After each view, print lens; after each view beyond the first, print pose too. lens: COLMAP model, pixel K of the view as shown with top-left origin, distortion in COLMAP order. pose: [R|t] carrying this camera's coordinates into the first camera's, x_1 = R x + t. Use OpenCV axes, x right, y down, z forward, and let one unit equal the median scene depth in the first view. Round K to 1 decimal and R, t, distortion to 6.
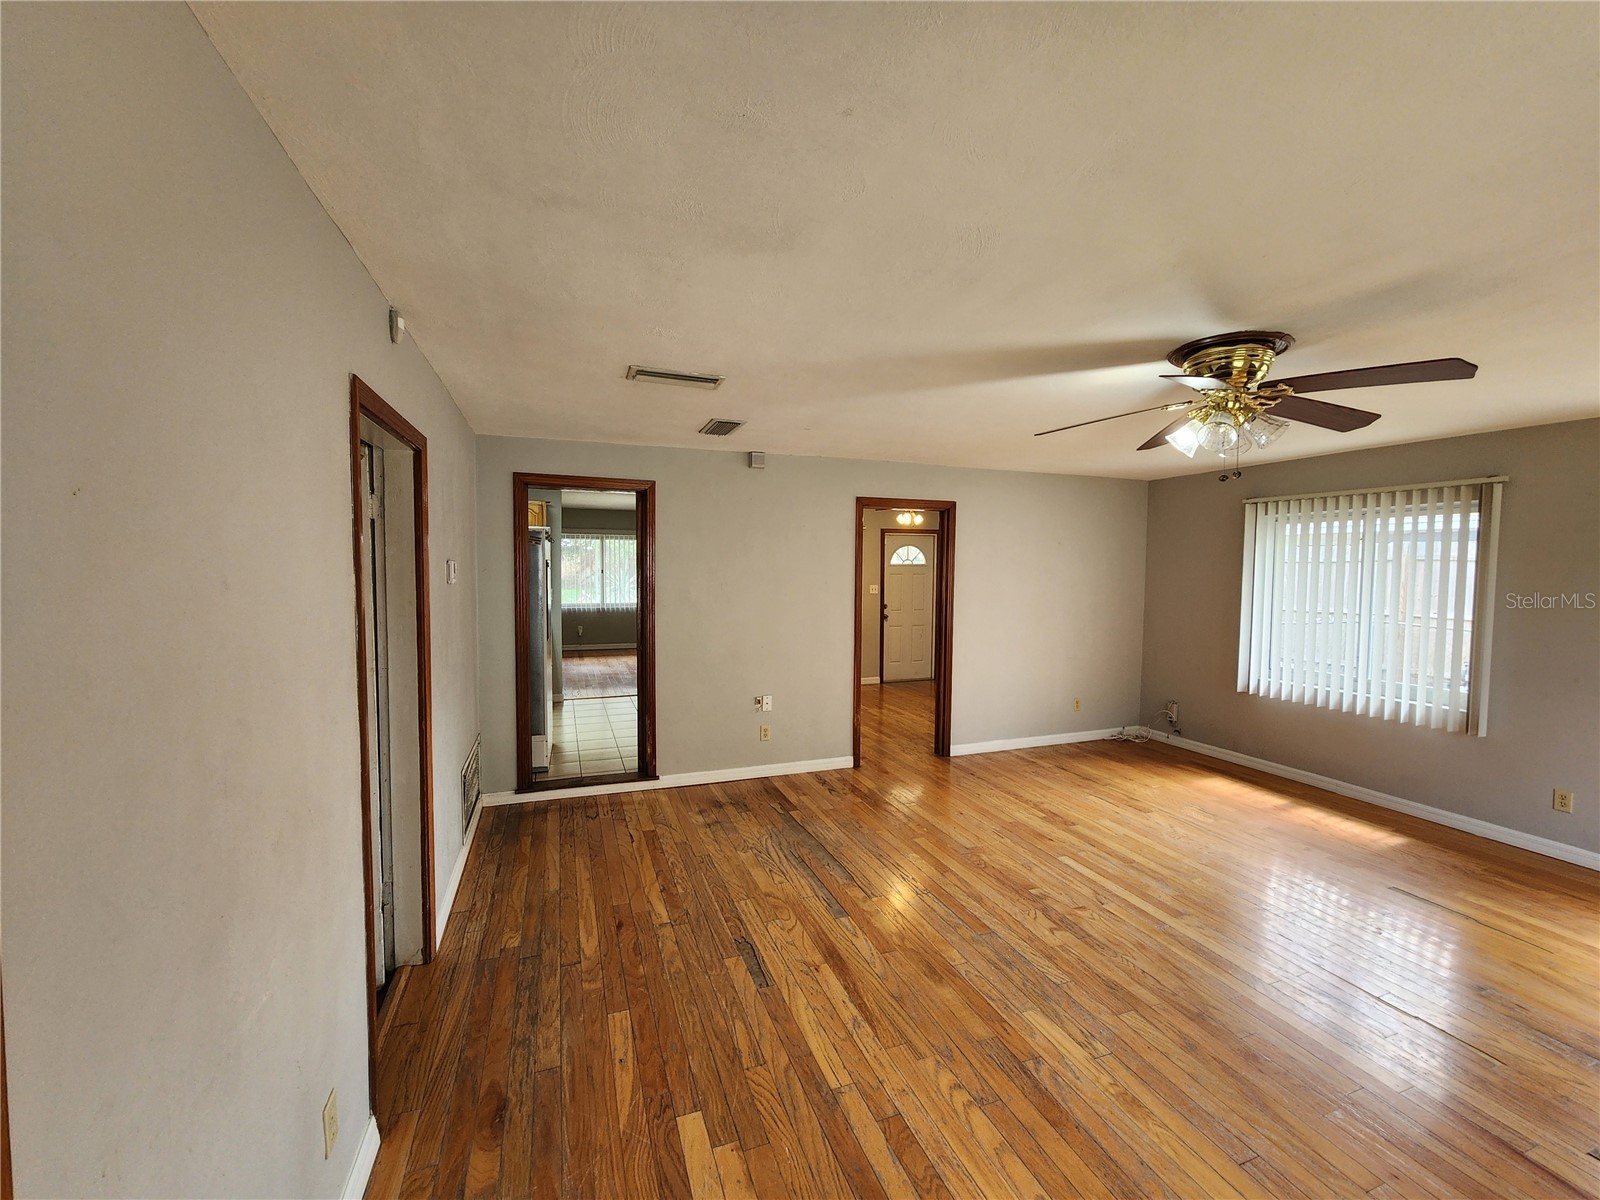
lens RADIAL K [[654.6, 0, 816.0], [0, 654.6, 593.8], [0, 0, 1]] dist [0.001467, -0.000268]
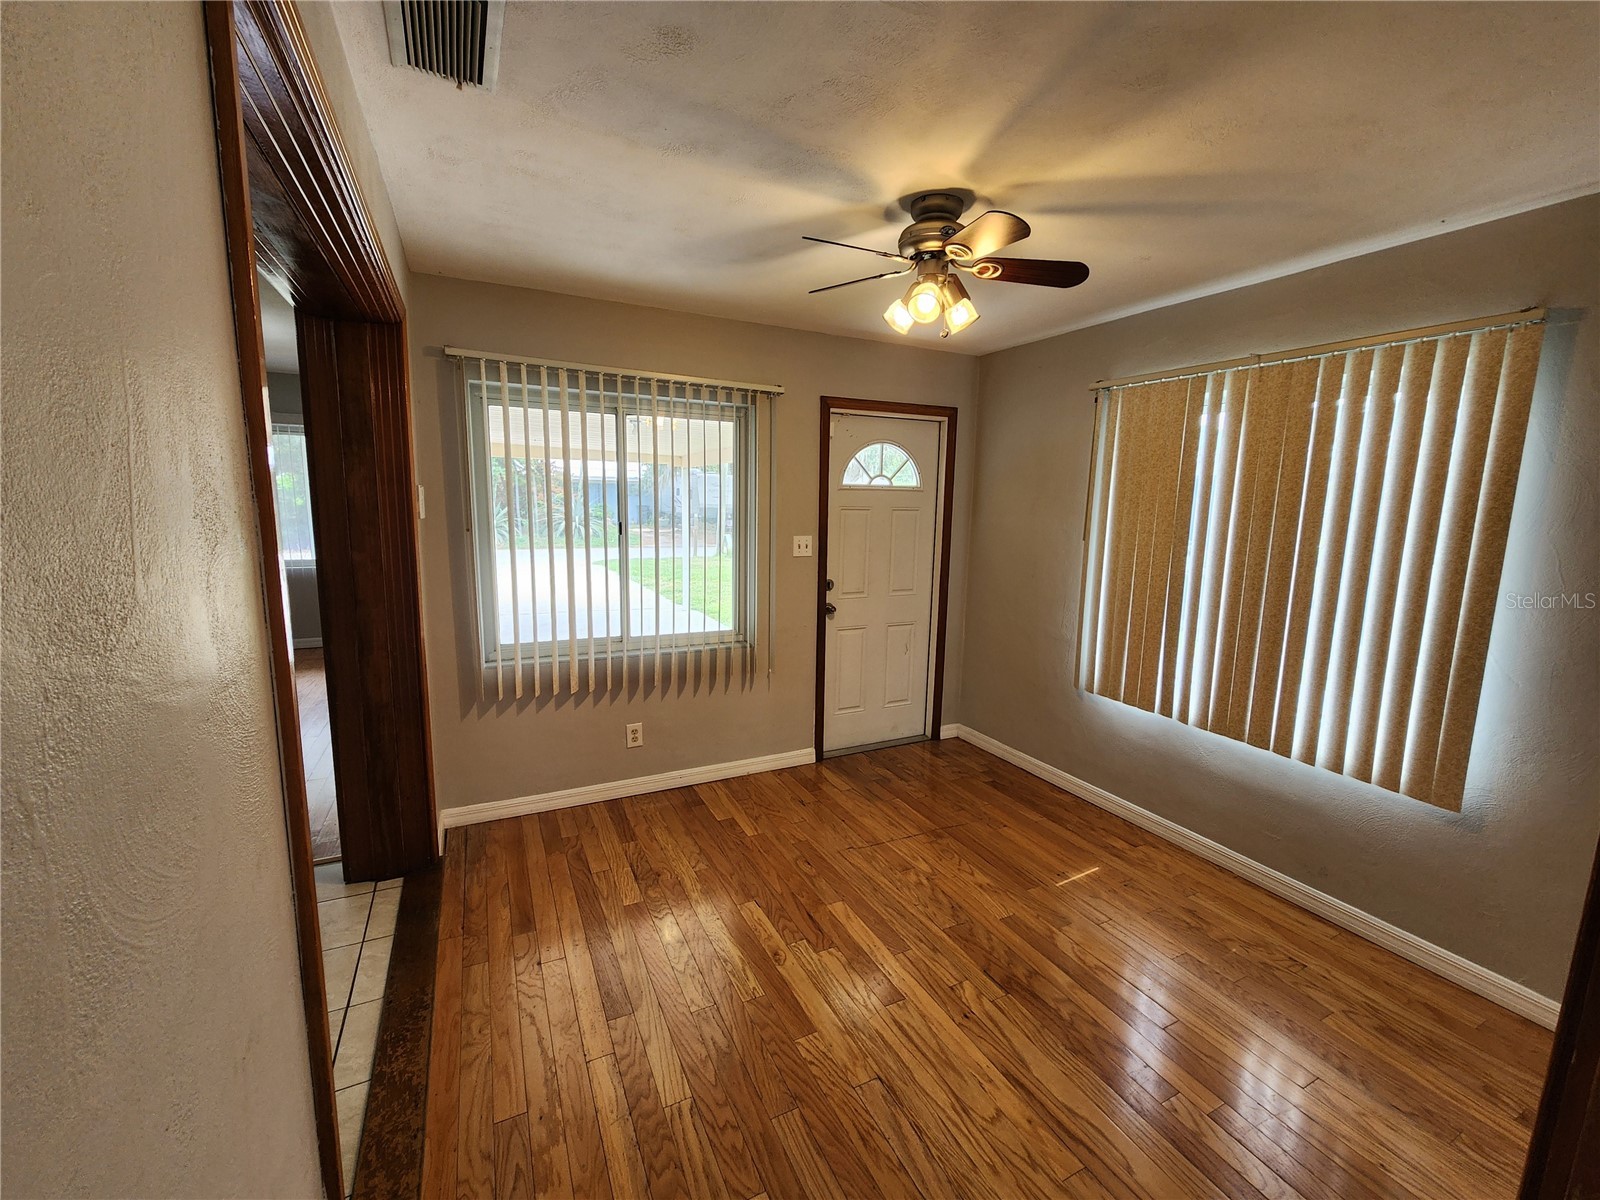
lens RADIAL K [[654.6, 0, 800.0], [0, 654.6, 596.4], [0, 0, 1]] dist [0.001467, -0.000268]
pose [[0.995841, -0.007882, 0.090764, 0.105082], [-0.001304, 0.994916, 0.100703, -0.037256], [-0.091097, -0.100403, 0.990768, 1.267387]]
